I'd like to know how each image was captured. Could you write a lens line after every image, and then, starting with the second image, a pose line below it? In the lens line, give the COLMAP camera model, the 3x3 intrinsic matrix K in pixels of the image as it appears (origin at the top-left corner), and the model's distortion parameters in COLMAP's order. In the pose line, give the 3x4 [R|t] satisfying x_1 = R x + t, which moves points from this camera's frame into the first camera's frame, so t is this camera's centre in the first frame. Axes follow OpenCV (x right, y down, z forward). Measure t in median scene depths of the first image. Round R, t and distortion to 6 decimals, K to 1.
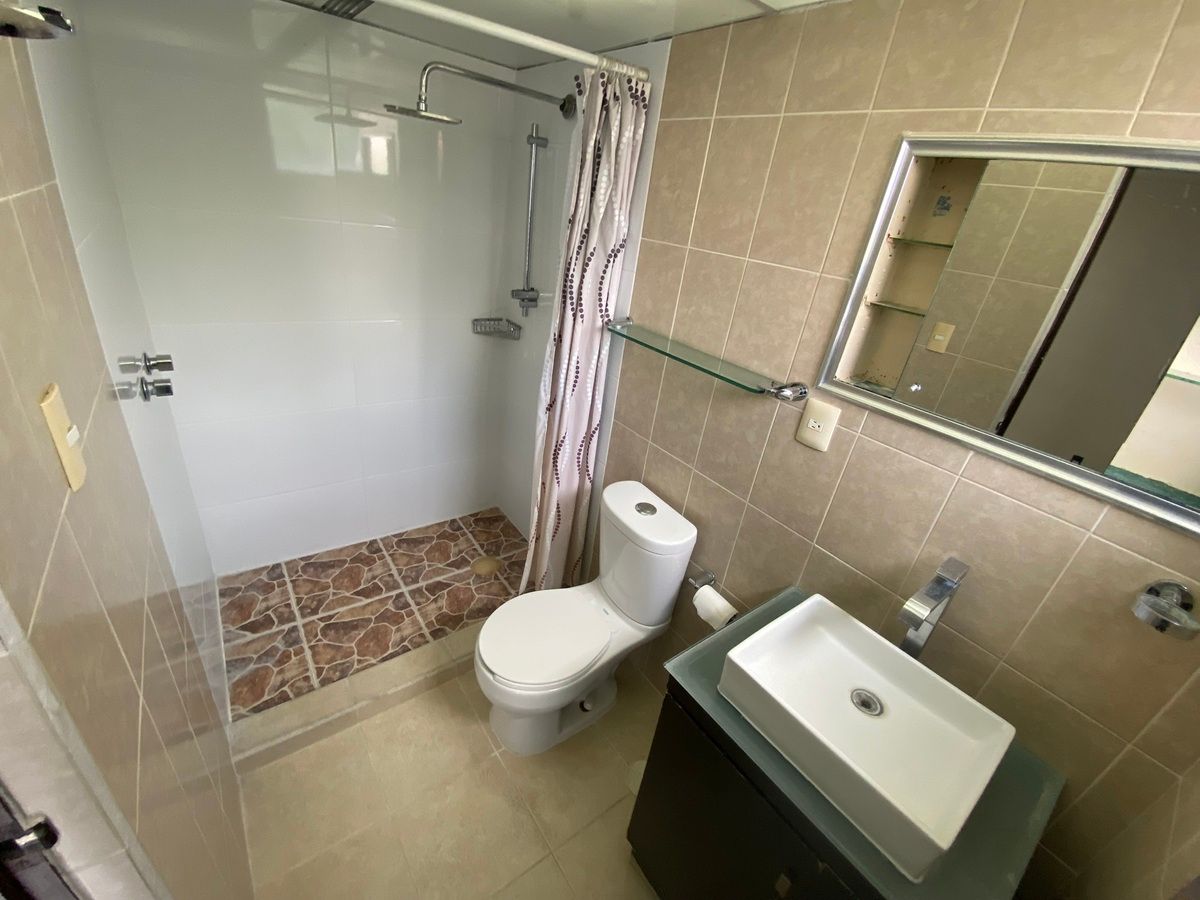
lens RADIAL K [[492.2, 0, 600.0], [0, 492.2, 450.0], [0, 0, 1]] dist [0.000281, 0.000004]
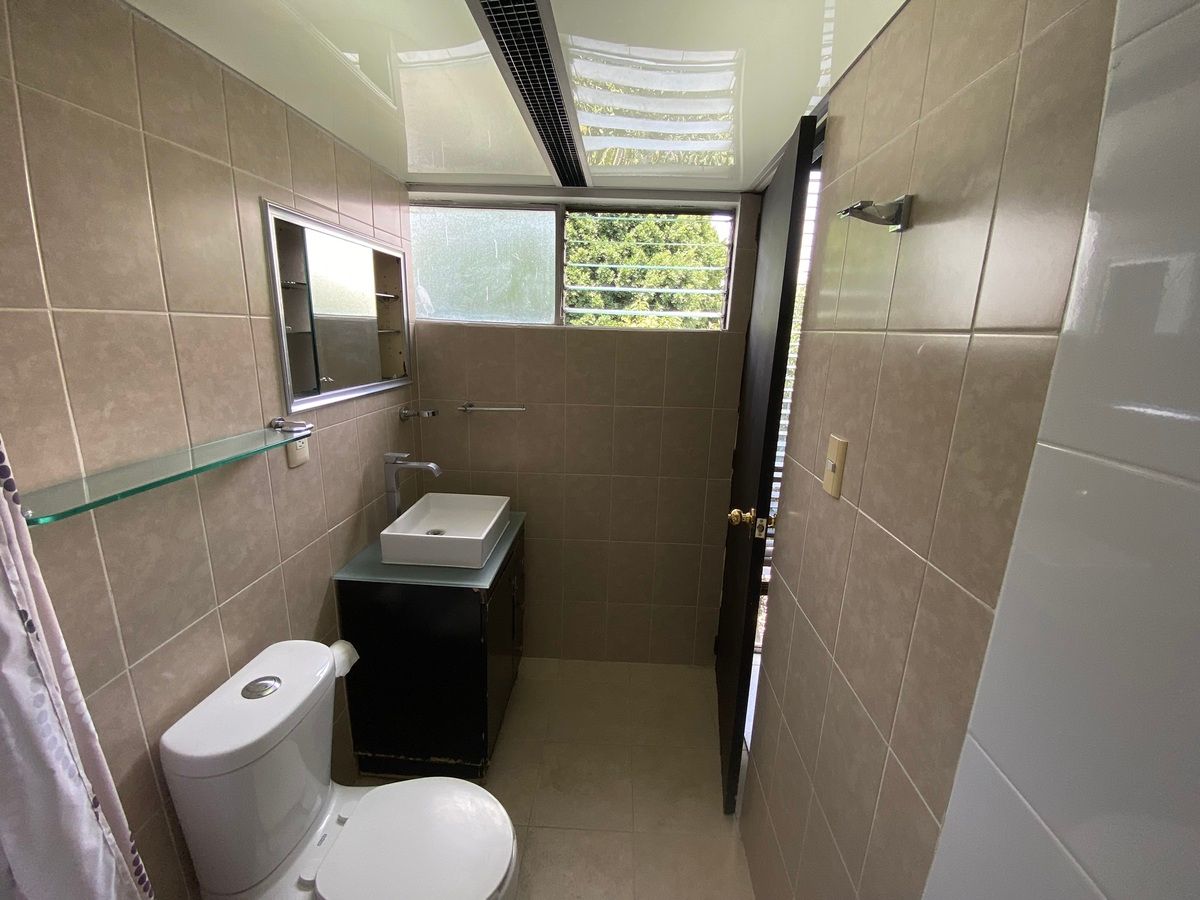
lens RADIAL K [[484.5, 0, 597.8], [0, 484.5, 447.8], [0, 0, 1]] dist [0.032282, -0.026445]
pose [[-0.761304, -0.296421, 0.576671, -0.606147], [0.162974, 0.773351, 0.612673, -0.517114], [-0.627579, 0.560413, -0.540446, 0.993868]]
